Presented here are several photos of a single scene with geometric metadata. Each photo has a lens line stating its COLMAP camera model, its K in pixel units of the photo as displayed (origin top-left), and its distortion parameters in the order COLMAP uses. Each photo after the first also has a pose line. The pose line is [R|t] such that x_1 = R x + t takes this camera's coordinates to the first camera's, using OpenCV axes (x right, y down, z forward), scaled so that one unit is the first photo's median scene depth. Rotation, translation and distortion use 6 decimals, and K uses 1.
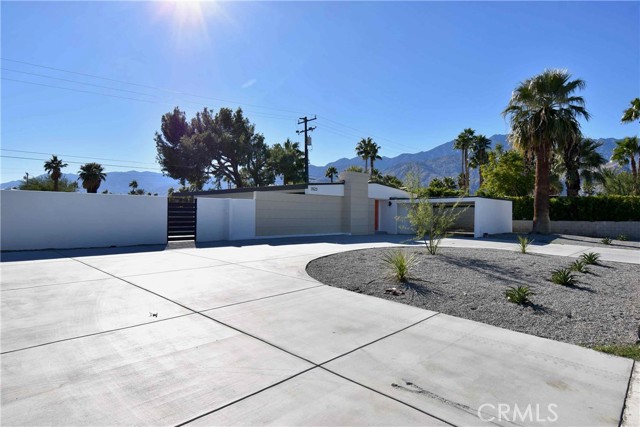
lens RADIAL K [[373.8, 0, 320.6], [0, 373.8, 215.2], [0, 0, 1]] dist [0.005405, -0.000410]
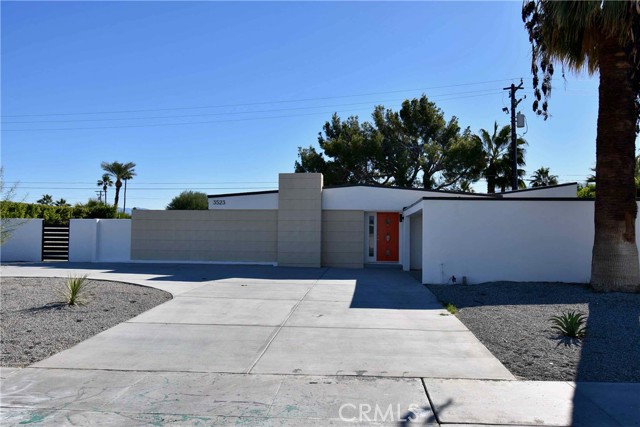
lens RADIAL K [[481.7, 0, 318.0], [0, 481.7, 212.1], [0, 0, 1]] dist [0.005906, -0.010166]
pose [[0.618214, -0.040091, -0.784986, 0.400867], [-0.005094, 0.998473, -0.055007, 0.001394], [0.785993, 0.038005, 0.617066, 0.247905]]
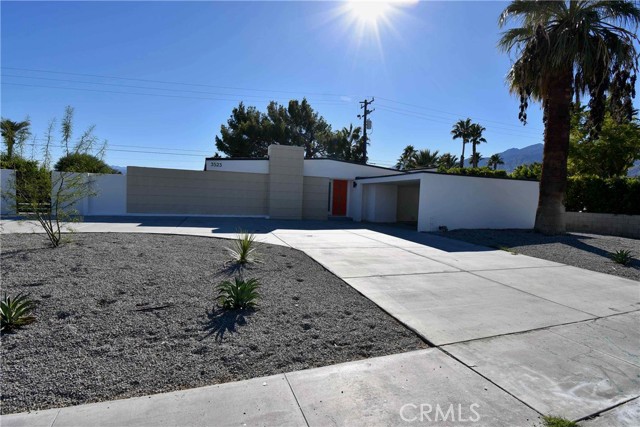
lens RADIAL K [[321.3, 0, 321.4], [0, 321.3, 215.4], [0, 0, 1]] dist [-0.003196, -0.002074]
pose [[0.893863, 0.045903, -0.445984, 0.252878], [-0.027581, 0.998491, 0.047490, 0.003615], [0.447491, -0.030149, 0.893780, 0.188693]]
